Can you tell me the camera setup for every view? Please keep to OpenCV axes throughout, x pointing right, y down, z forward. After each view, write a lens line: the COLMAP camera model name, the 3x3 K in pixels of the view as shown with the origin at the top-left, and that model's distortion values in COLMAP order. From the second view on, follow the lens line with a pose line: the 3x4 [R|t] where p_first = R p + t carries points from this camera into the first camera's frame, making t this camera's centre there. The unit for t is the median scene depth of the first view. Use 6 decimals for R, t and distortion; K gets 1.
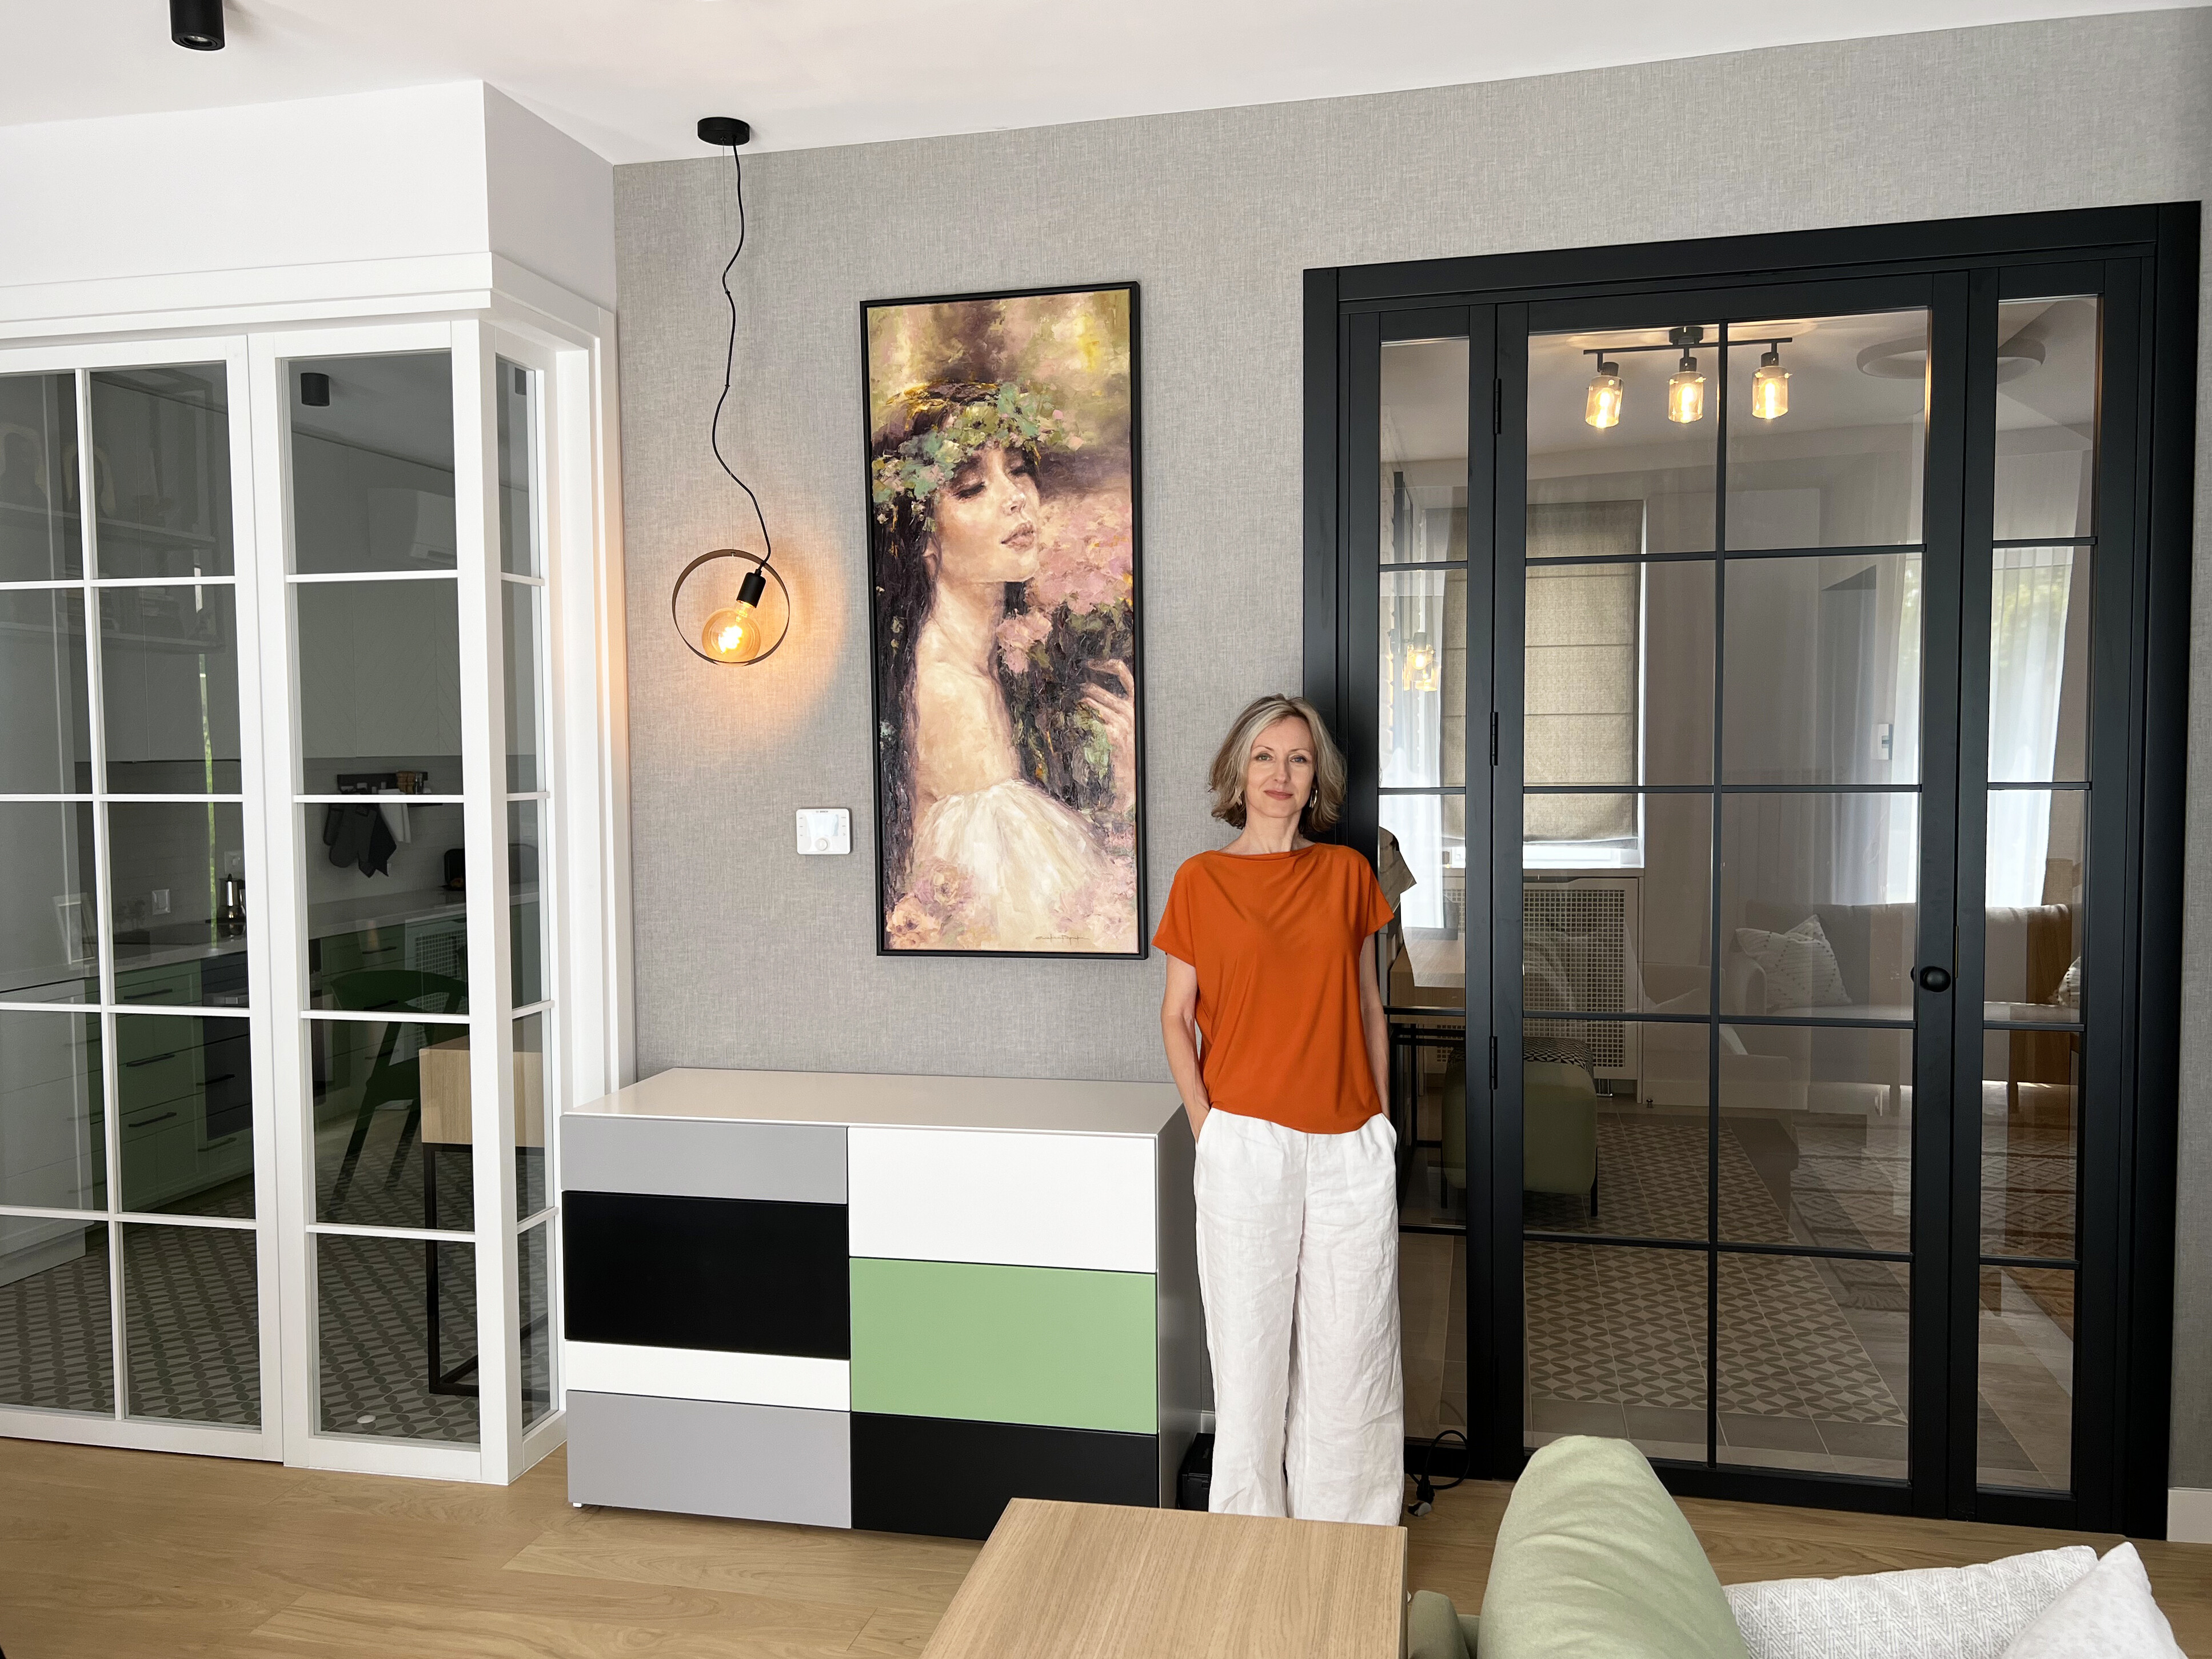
lens RADIAL K [[1705.3, 0, 1101.8], [0, 1705.3, 854.4], [0, 0, 1]] dist [0.048686, -0.064188]
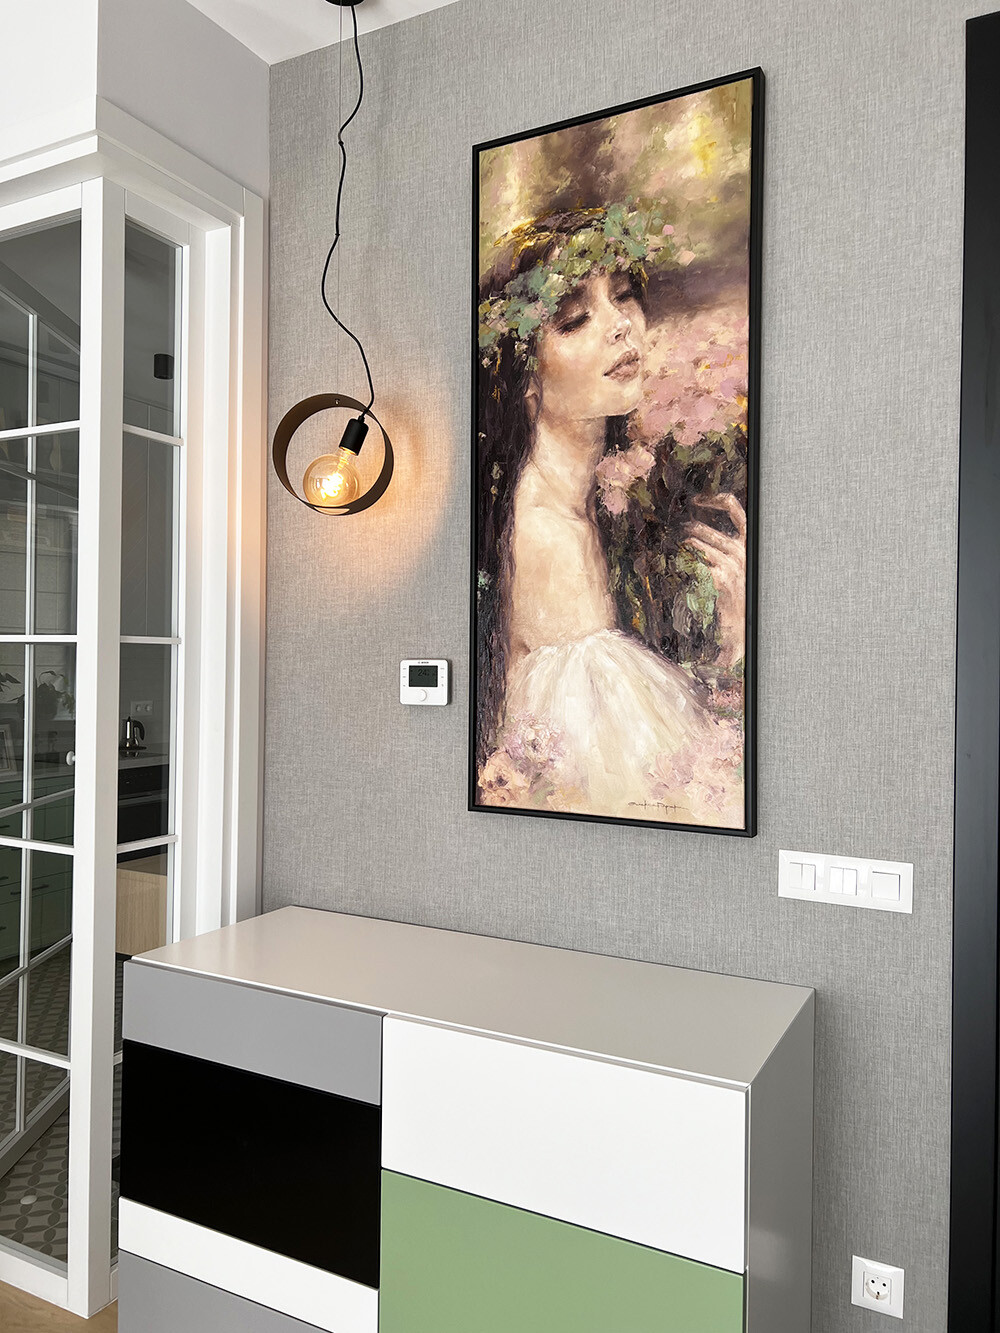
lens RADIAL K [[988.0, 0, 492.8], [0, 988.0, 669.7], [0, 0, 1]] dist [0.074523, -0.132046]
pose [[0.962587, 0.023350, -0.269966, 0.032806], [-0.039364, 0.997762, -0.054057, 0.009201], [0.268100, 0.062661, 0.961351, 0.472444]]
